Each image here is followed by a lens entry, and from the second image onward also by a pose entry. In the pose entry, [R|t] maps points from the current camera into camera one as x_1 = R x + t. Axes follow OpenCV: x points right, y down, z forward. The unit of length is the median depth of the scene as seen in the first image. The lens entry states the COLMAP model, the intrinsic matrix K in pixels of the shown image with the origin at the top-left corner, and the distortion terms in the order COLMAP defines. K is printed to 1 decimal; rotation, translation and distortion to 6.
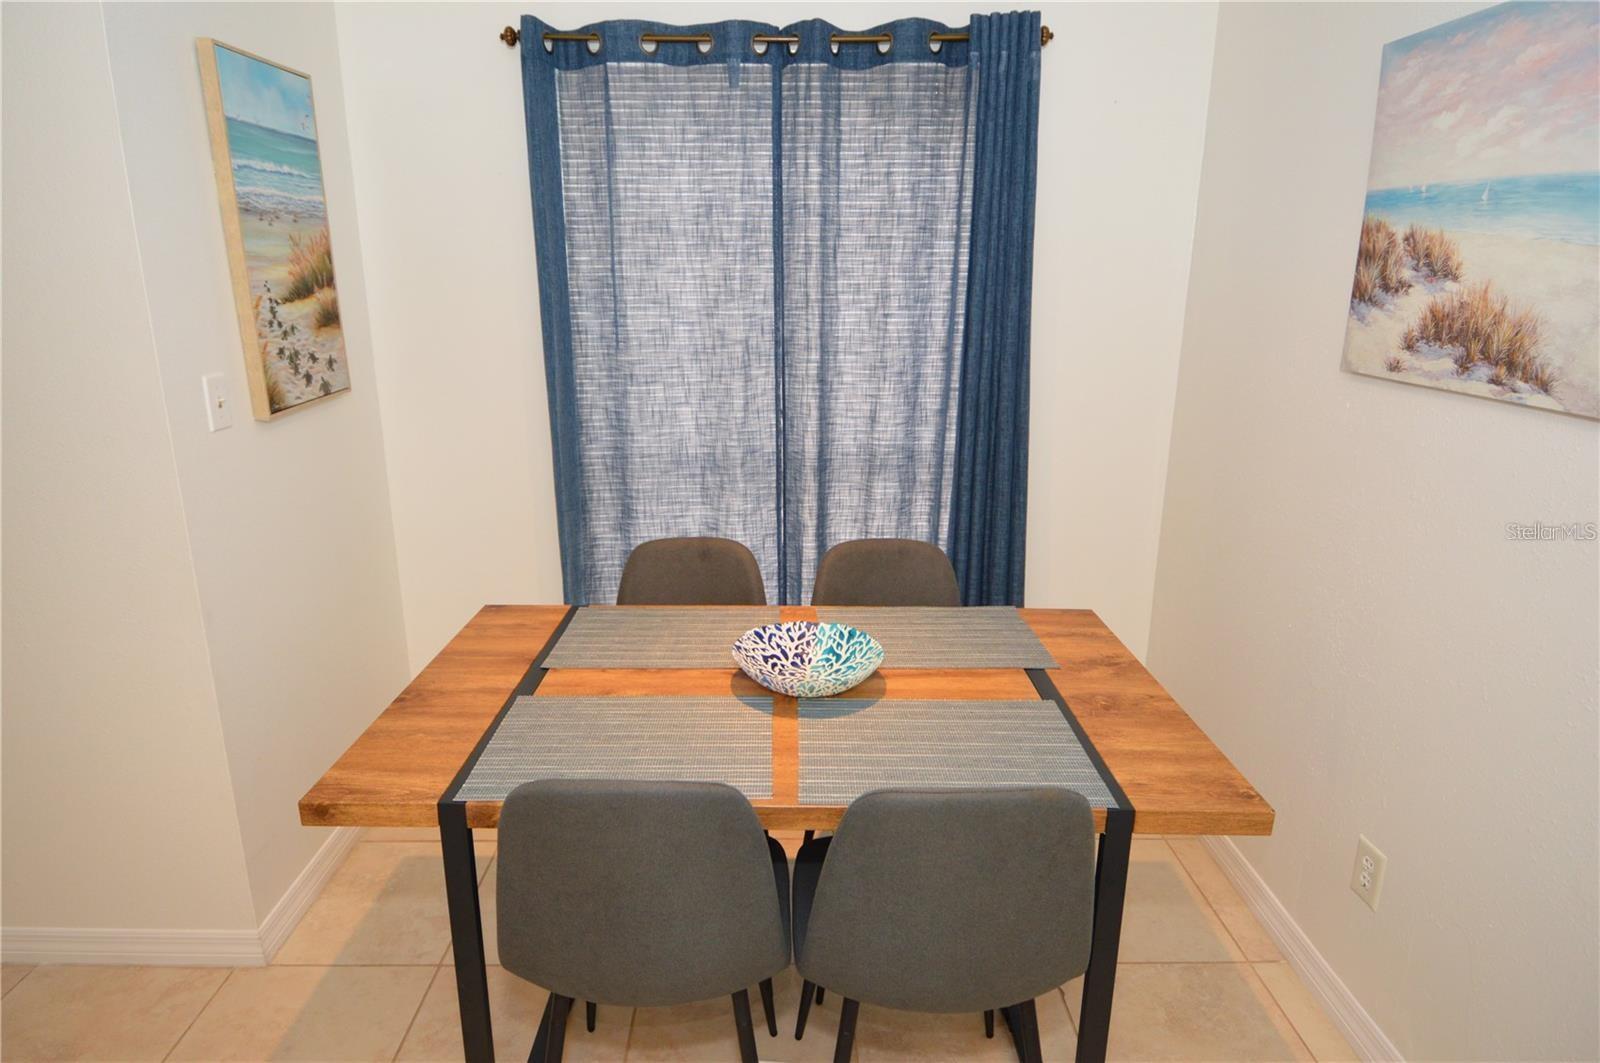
lens RADIAL K [[880.2, 0, 791.8], [0, 880.2, 516.5], [0, 0, 1]] dist [0.028466, -0.040913]
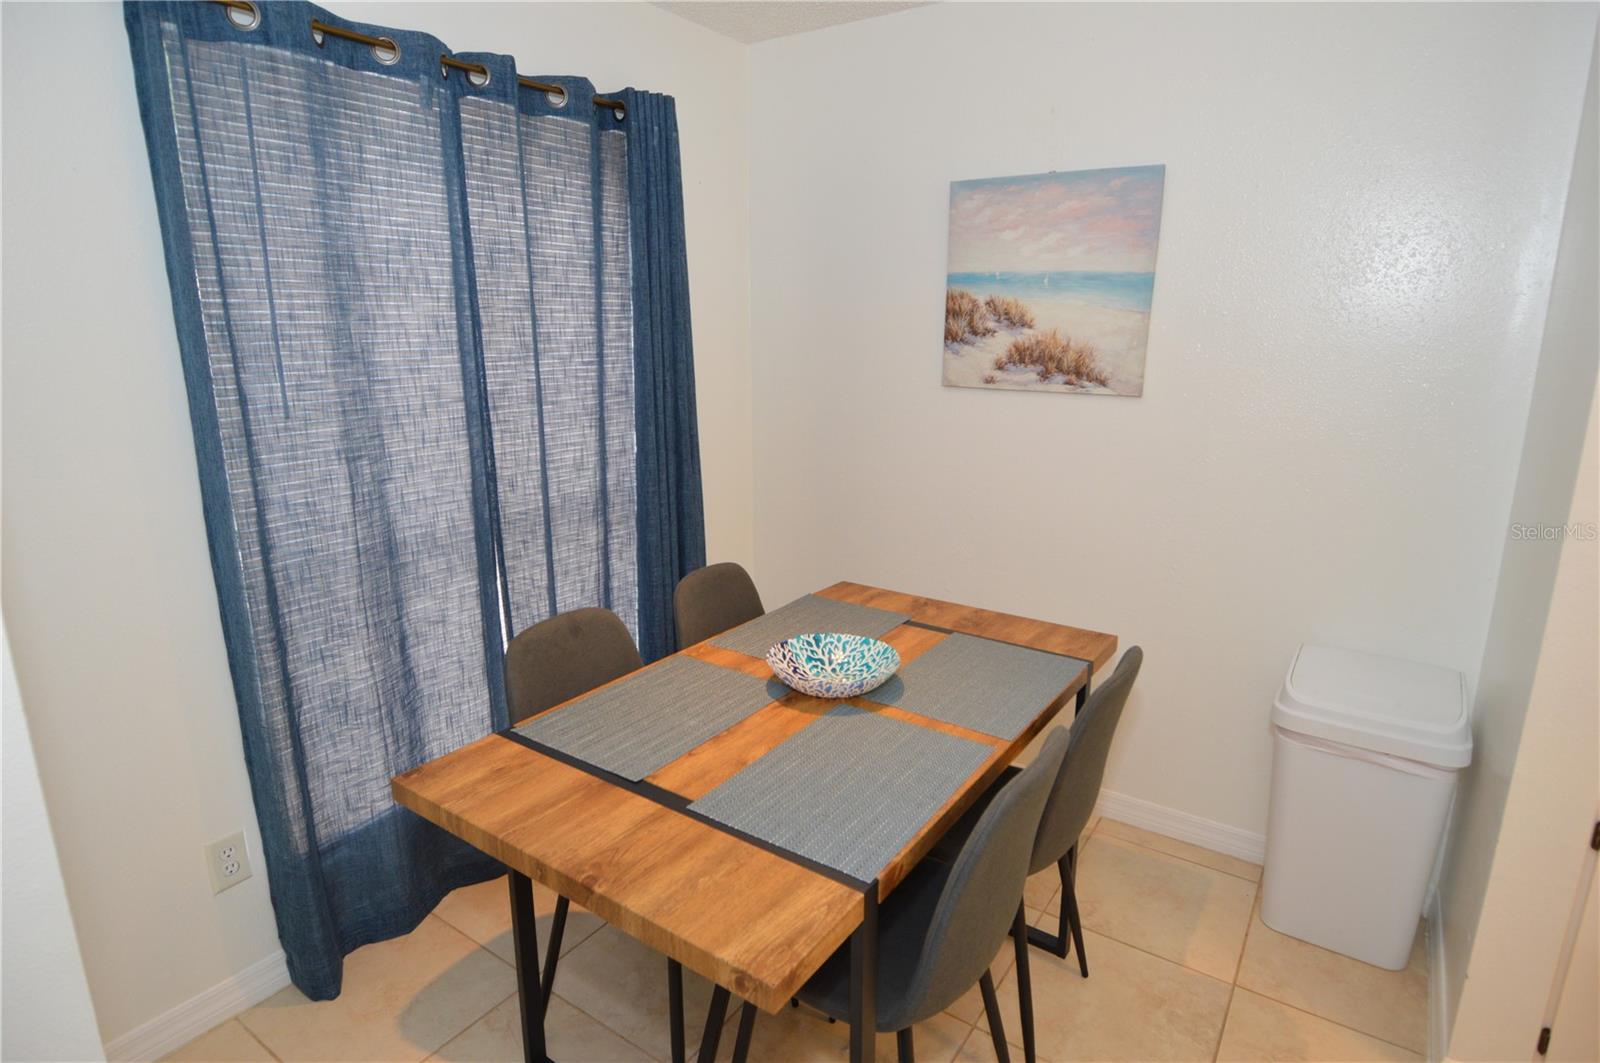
lens RADIAL K [[846.7, 0, 804.6], [0, 846.7, 523.4], [0, 0, 1]] dist [0.027198, -0.035432]
pose [[0.572010, -0.189297, 0.798105, -0.838487], [0.212366, 0.974007, 0.078813, -0.108385], [-0.792279, 0.124409, 0.597341, 0.363087]]
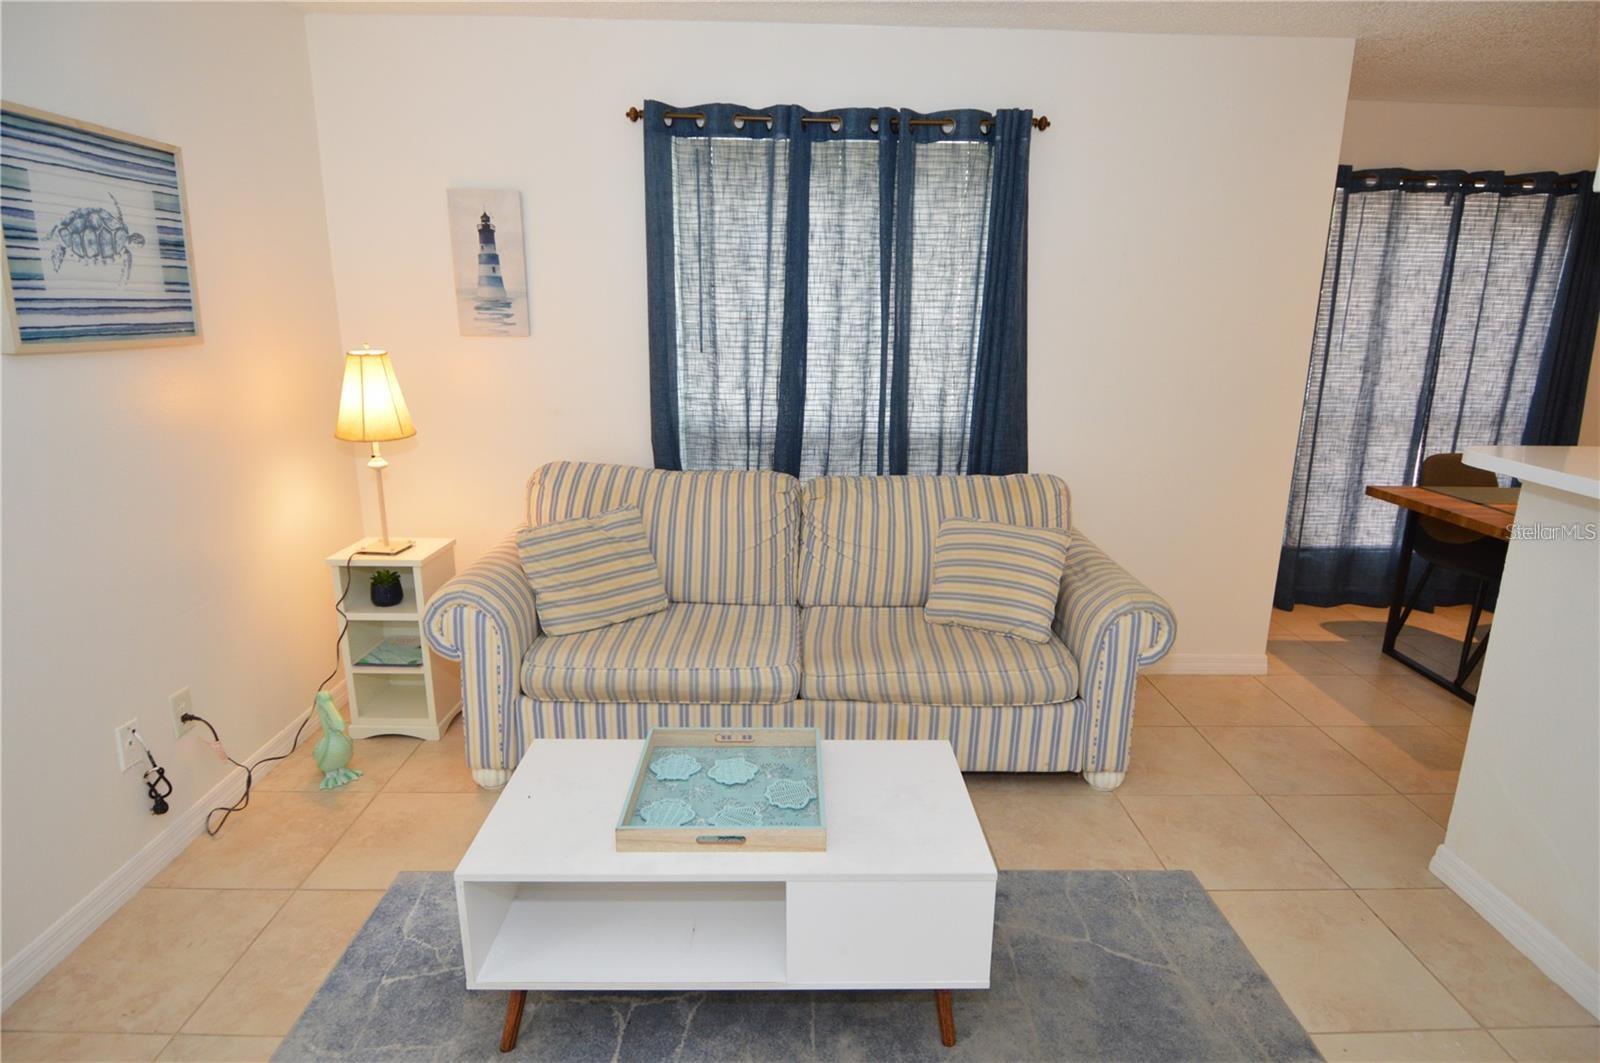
lens RADIAL K [[846.7, 0, 804.6], [0, 846.7, 523.4], [0, 0, 1]] dist [0.027198, -0.035432]
pose [[0.999907, 0.005826, 0.012363, -1.940875], [-0.005634, 0.999865, -0.015439, 0.265568], [-0.012452, 0.015368, 0.999804, -0.963487]]
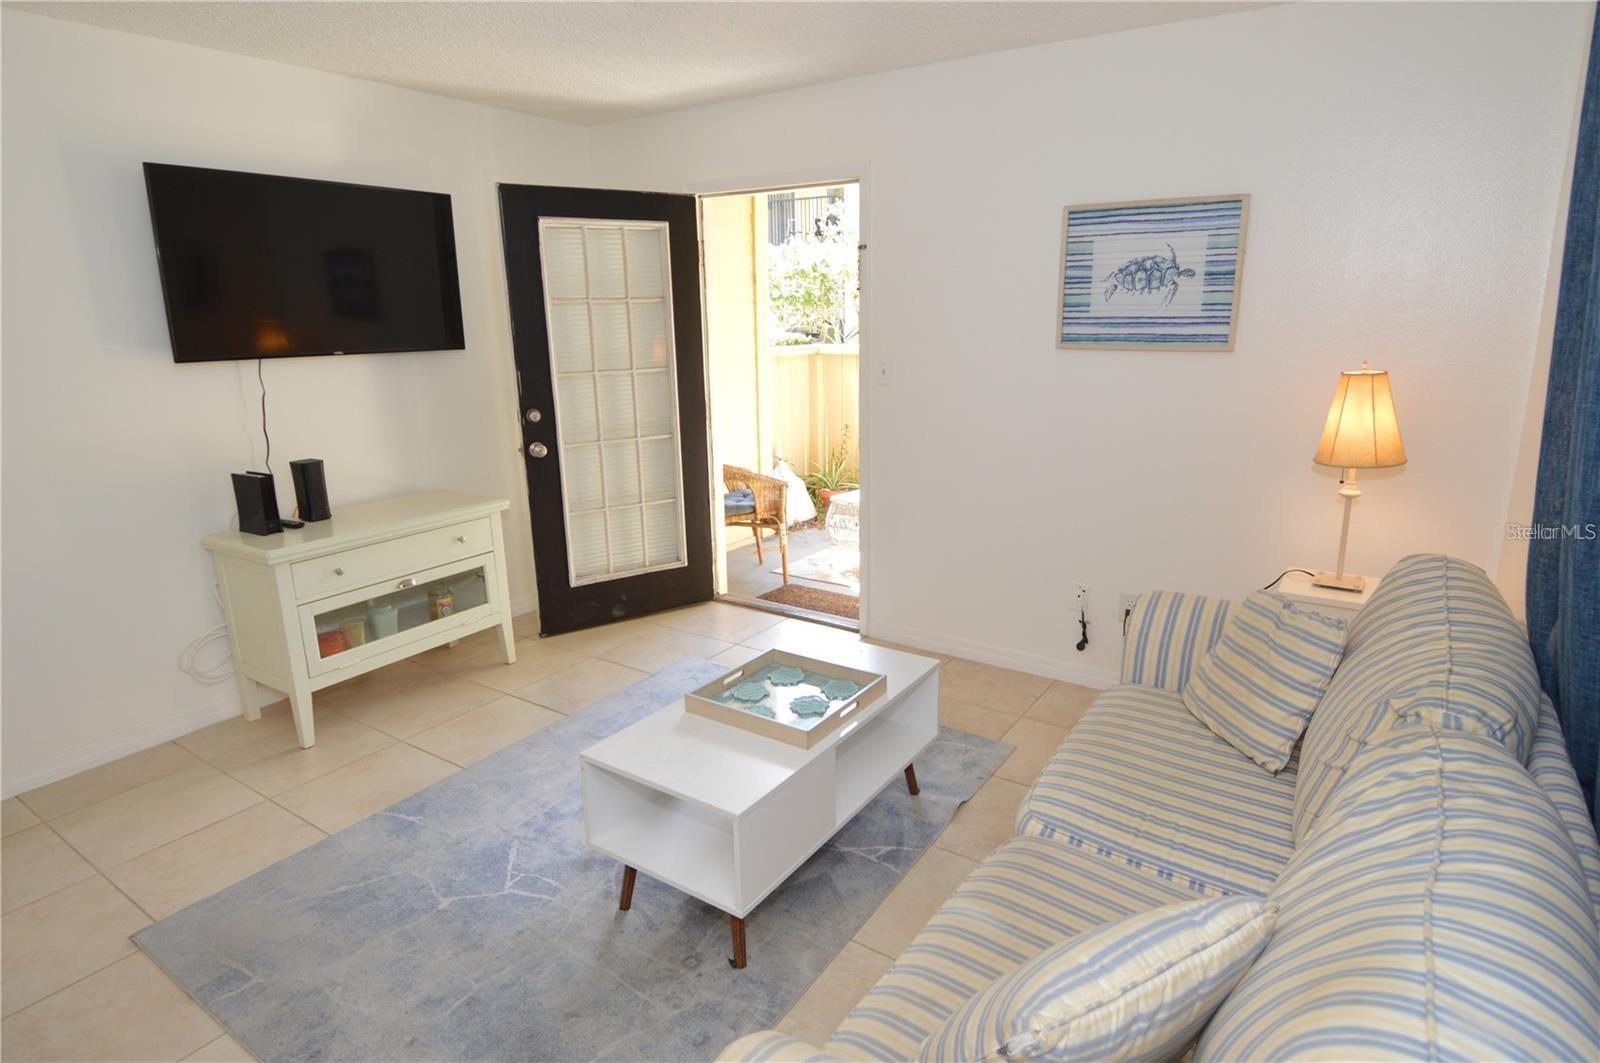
lens RADIAL K [[869.3, 0, 813.3], [0, 869.3, 518.5], [0, 0, 1]] dist [0.027364, -0.030782]
pose [[-0.559071, 0.196469, -0.805506, -0.915641], [-0.206976, 0.907691, 0.365046, -0.227129], [0.802870, 0.370807, -0.466799, 0.770428]]
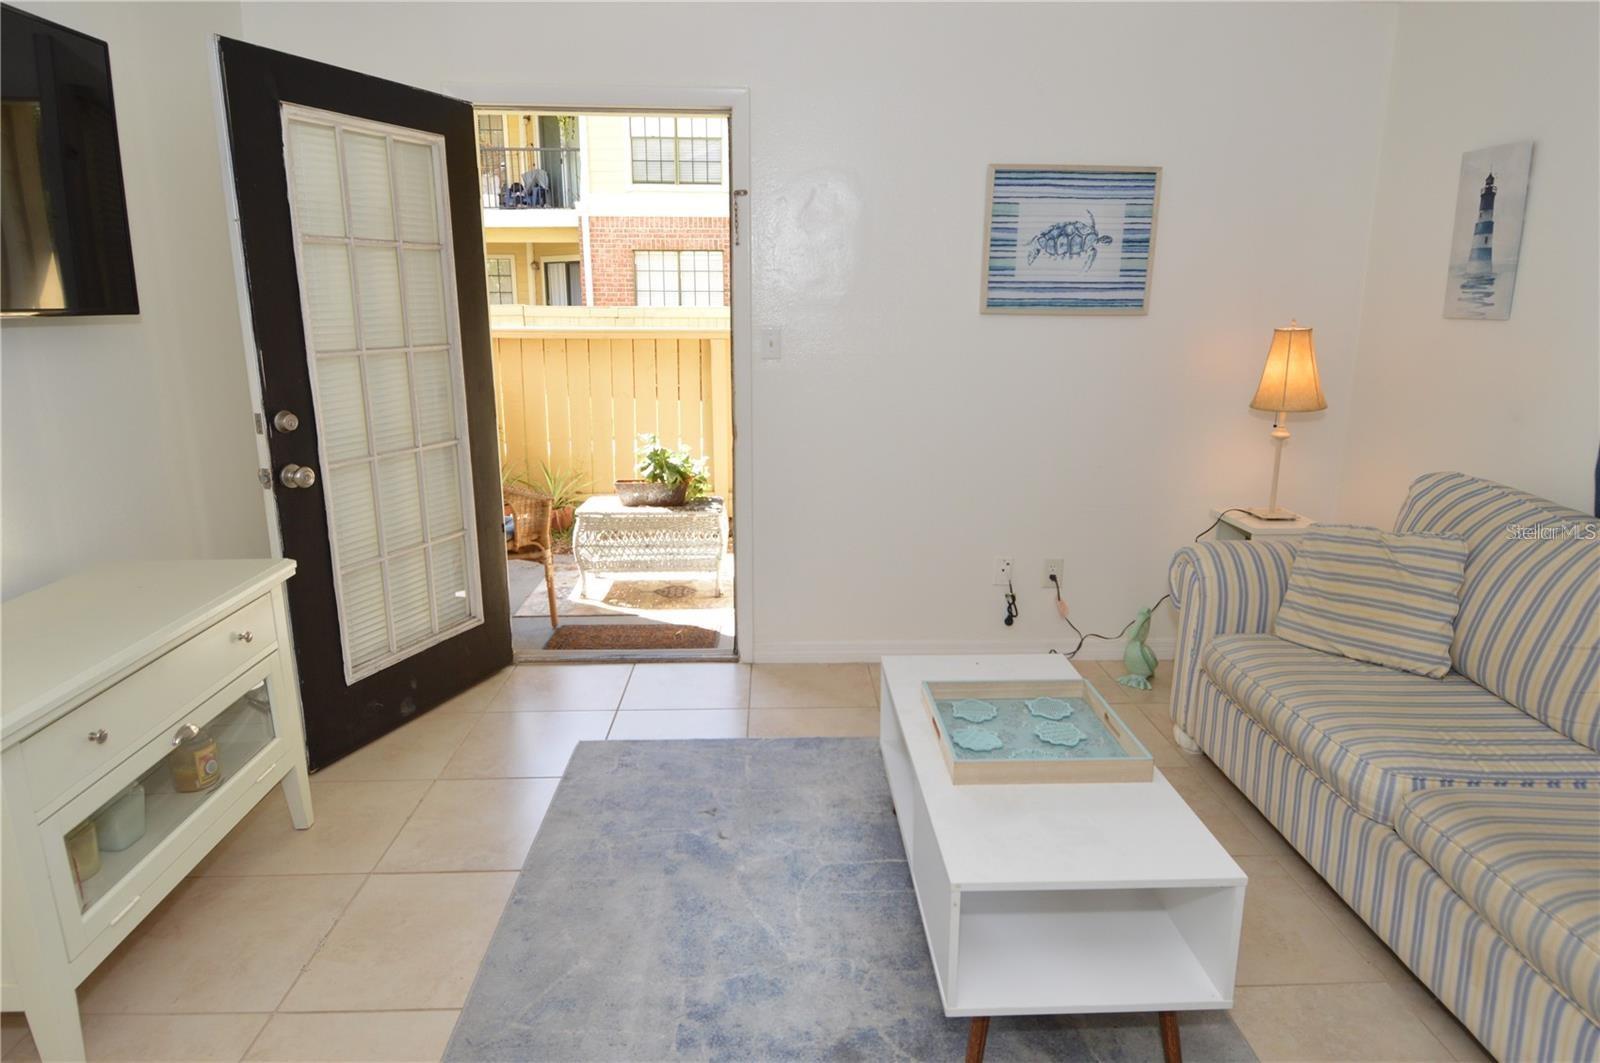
lens RADIAL K [[914.3, 0, 809.0], [0, 914.3, 504.5], [0, 0, 1]] dist [0.022158, -0.033187]
pose [[0.035479, 0.210283, -0.976997, -0.888610], [-0.264994, 0.944597, 0.193686, 0.144243], [0.963597, 0.252027, 0.089237, -0.311826]]
